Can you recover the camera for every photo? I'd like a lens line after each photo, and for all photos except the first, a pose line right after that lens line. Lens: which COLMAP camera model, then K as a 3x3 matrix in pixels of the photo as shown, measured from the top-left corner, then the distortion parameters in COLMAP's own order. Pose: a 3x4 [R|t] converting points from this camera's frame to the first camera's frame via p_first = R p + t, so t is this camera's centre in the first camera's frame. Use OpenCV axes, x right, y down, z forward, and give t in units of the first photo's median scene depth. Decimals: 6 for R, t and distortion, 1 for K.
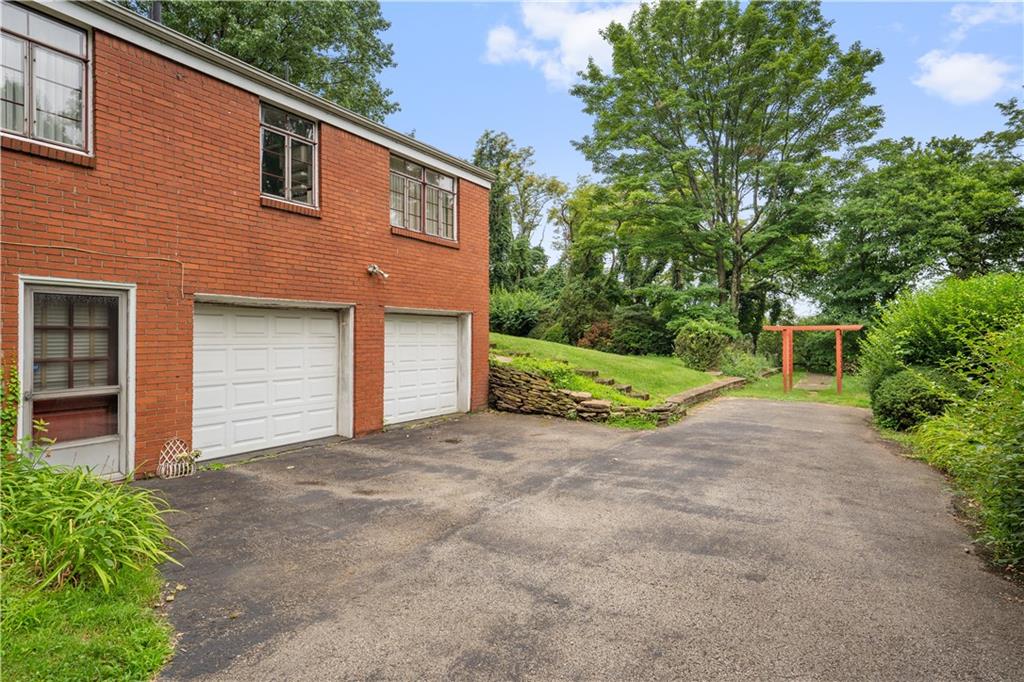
lens RADIAL K [[561.5, 0, 512.0], [0, 561.5, 341.0], [0, 0, 1]] dist [-0.000583, -0.000045]
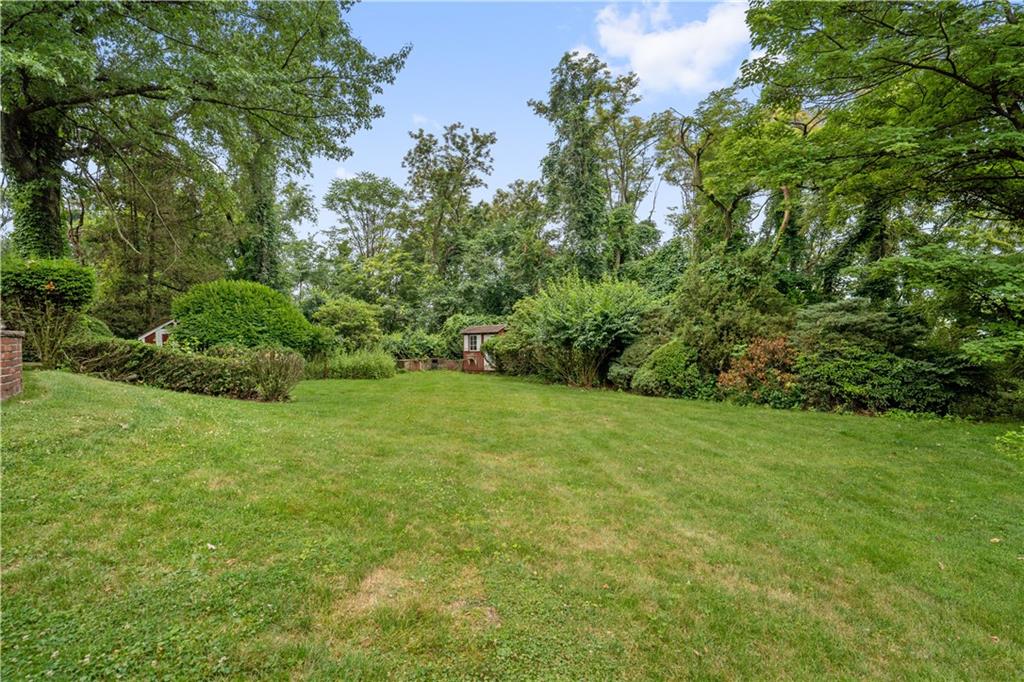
lens RADIAL K [[515.5, 0, 512.0], [0, 515.5, 341.0], [0, 0, 1]] dist [0.002097, 0.000199]
pose [[0.974014, -0.013029, -0.226114, 0.029089], [0.017342, 0.999703, 0.017096, -0.028443], [0.225824, -0.020573, 0.973951, 0.349823]]
